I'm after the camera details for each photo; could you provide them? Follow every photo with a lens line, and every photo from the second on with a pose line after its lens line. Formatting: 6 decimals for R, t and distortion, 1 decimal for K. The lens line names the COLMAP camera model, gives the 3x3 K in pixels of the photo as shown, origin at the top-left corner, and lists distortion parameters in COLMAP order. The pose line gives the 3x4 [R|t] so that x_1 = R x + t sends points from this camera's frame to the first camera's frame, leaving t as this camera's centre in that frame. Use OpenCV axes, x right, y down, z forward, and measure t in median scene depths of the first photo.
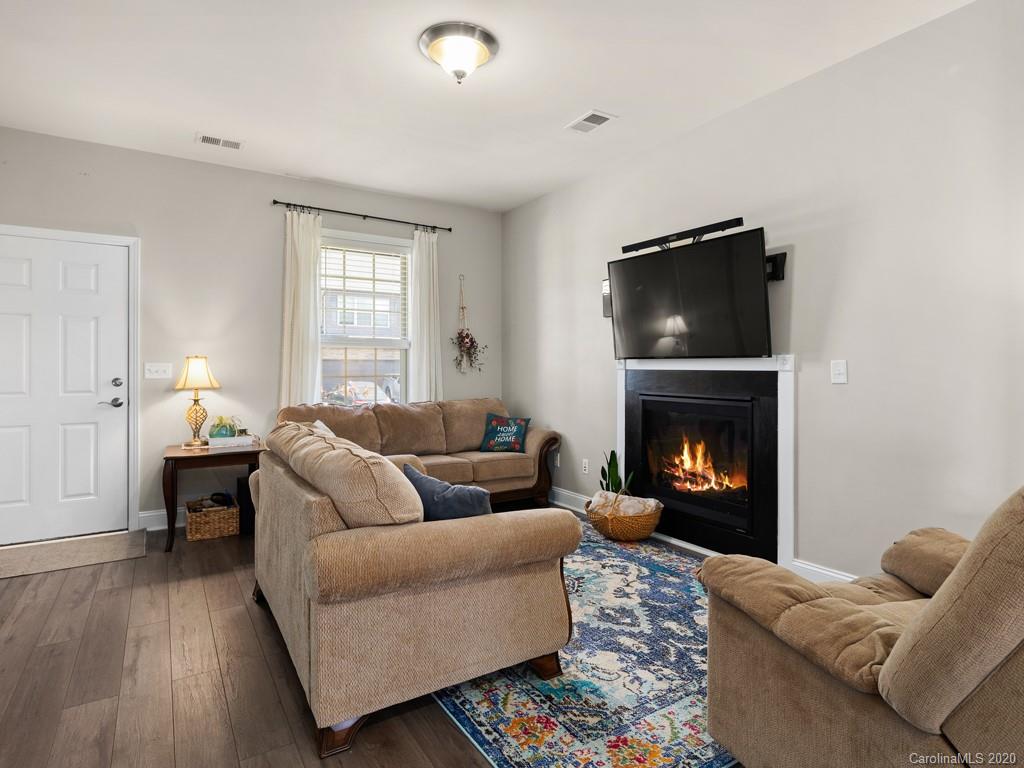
lens RADIAL K [[562.1, 0, 512.0], [0, 562.1, 384.0], [0, 0, 1]] dist [-0.001652, -0.000345]
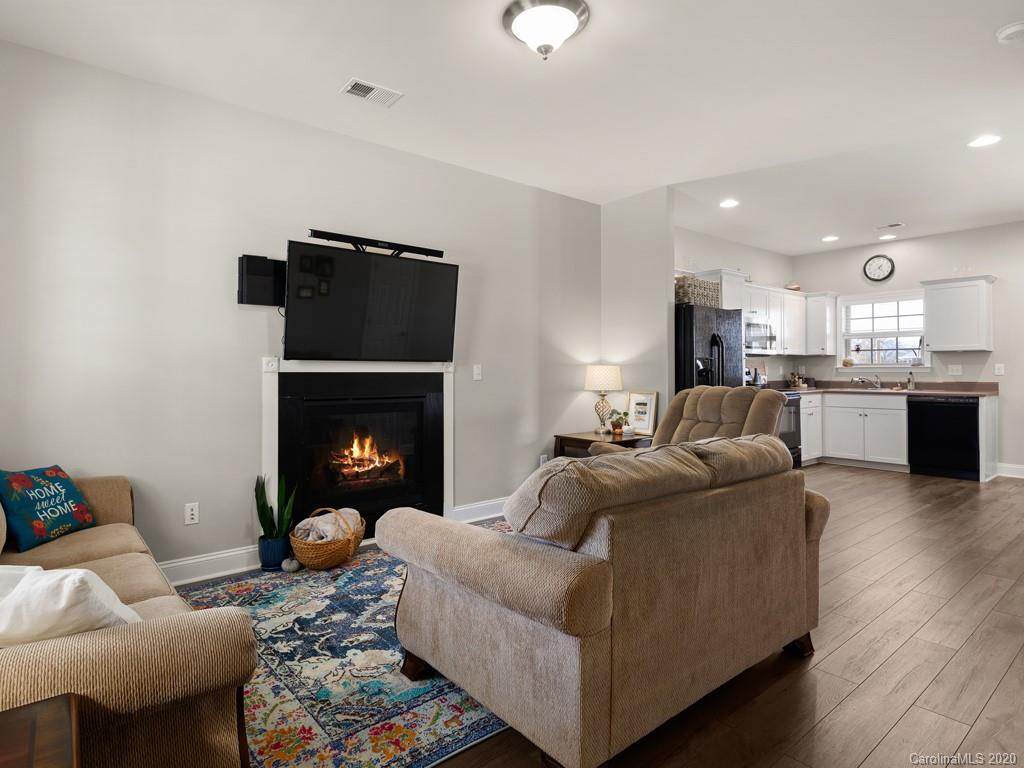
lens RADIAL K [[562.1, 0, 512.0], [0, 562.1, 384.0], [0, 0, 1]] dist [-0.001652, -0.000345]
pose [[-0.134553, -0.024920, 0.990593, -1.181062], [0.028495, 0.999173, 0.029006, -0.040593], [-0.990497, 0.032130, -0.133732, 1.379904]]
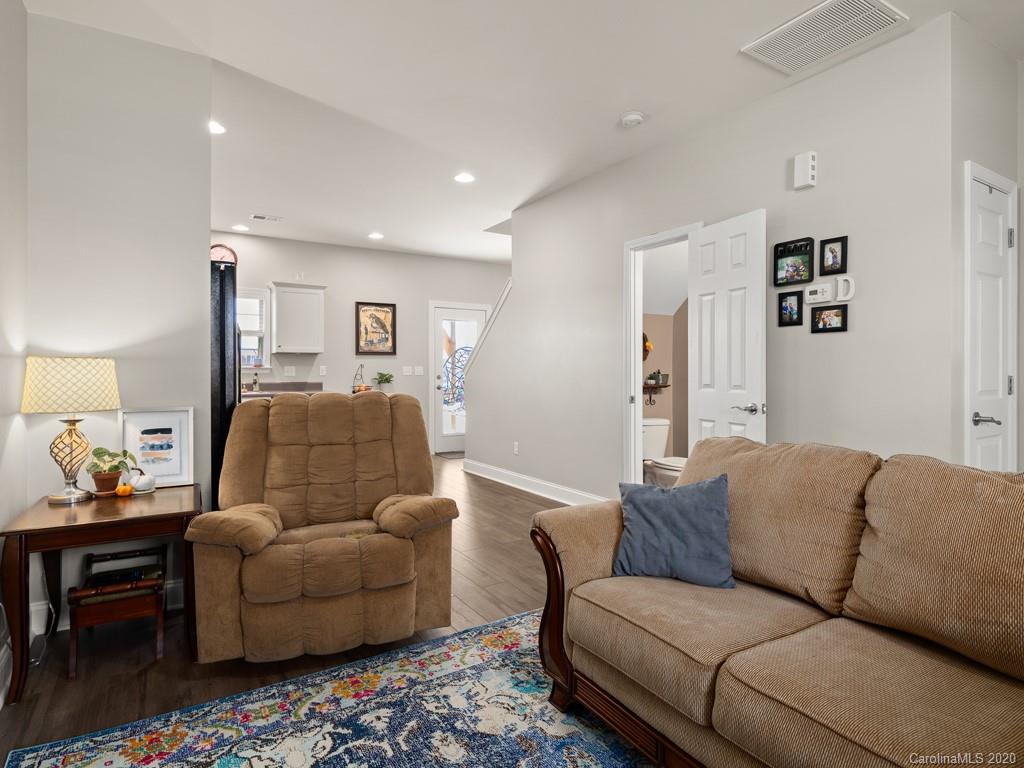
lens RADIAL K [[562.1, 0, 512.0], [0, 562.1, 384.0], [0, 0, 1]] dist [-0.001652, -0.000345]
pose [[-0.999818, -0.002120, 0.018961, 0.123193], [-0.001203, 0.998833, 0.048281, -0.042095], [-0.019042, 0.048250, -0.998654, 1.747968]]
